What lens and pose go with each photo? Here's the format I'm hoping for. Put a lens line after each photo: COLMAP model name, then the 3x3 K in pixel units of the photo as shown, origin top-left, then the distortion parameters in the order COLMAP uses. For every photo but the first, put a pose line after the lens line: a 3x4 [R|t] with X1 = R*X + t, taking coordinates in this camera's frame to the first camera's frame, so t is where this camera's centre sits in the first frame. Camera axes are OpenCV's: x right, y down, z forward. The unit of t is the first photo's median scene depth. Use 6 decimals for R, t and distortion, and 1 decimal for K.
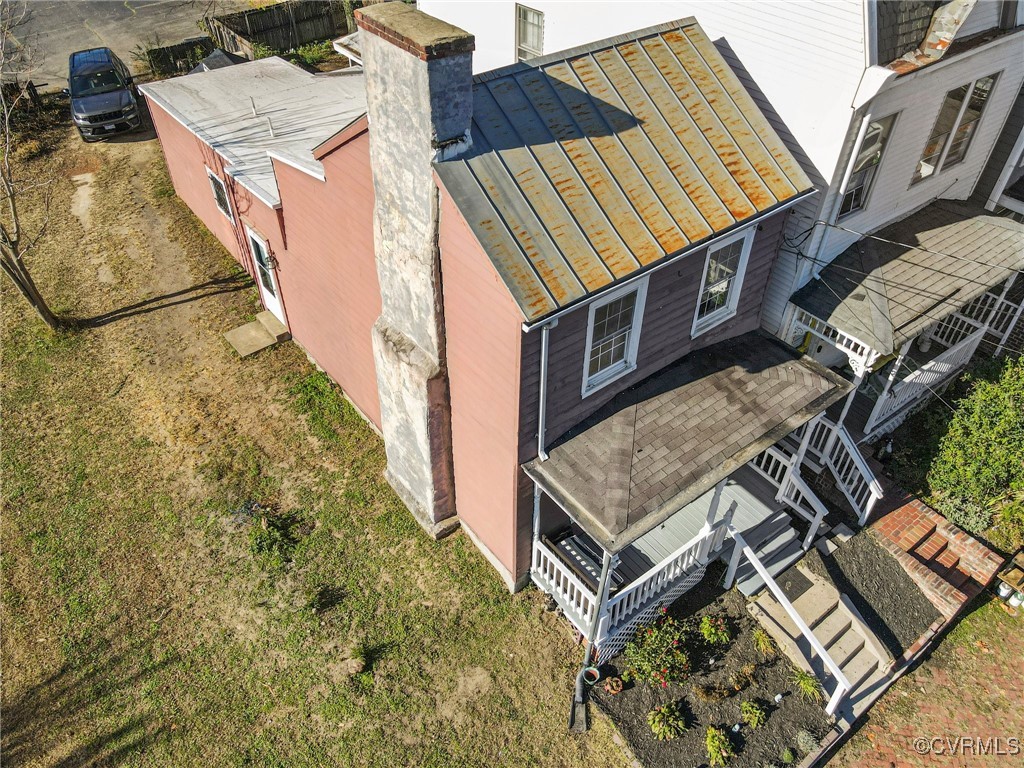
lens RADIAL K [[752.4, 0, 516.5], [0, 752.4, 388.2], [0, 0, 1]] dist [-0.002598, 0.030799]
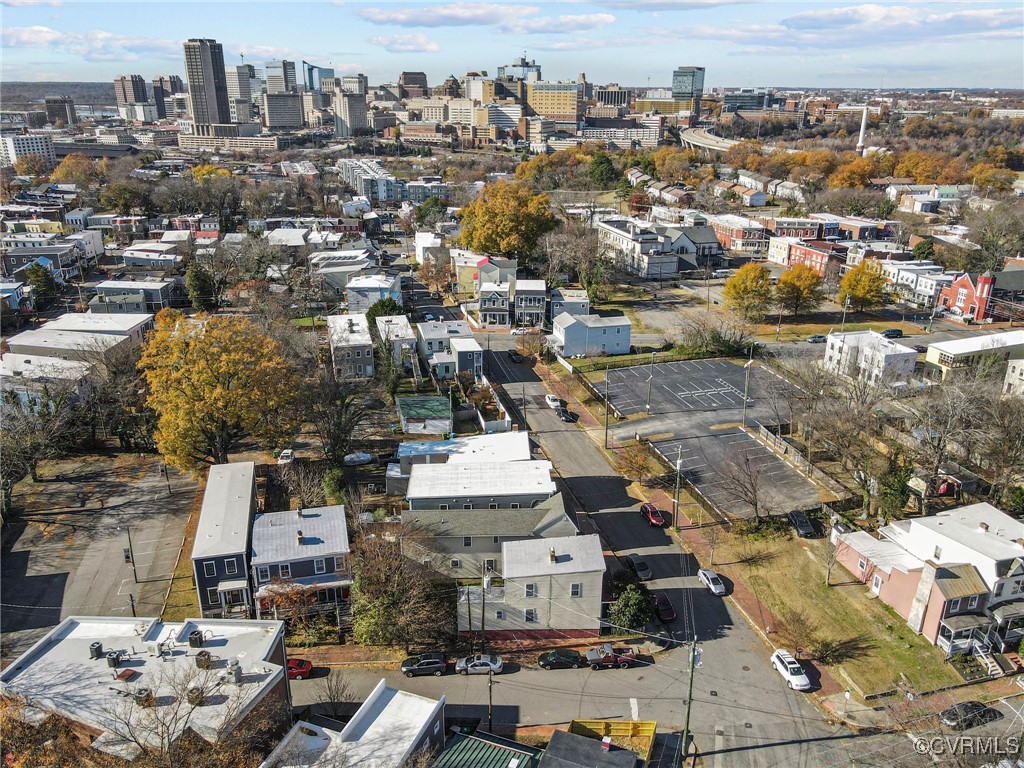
lens RADIAL K [[789.0, 0, 512.0], [0, 789.0, 384.0], [0, 0, 1]] dist [-0.000760, 0.011476]
pose [[0.926583, 0.126663, -0.354118, -1.220133], [-0.250574, 0.910070, -0.330130, 1.367007], [0.280457, 0.394626, 0.874994, -6.696344]]
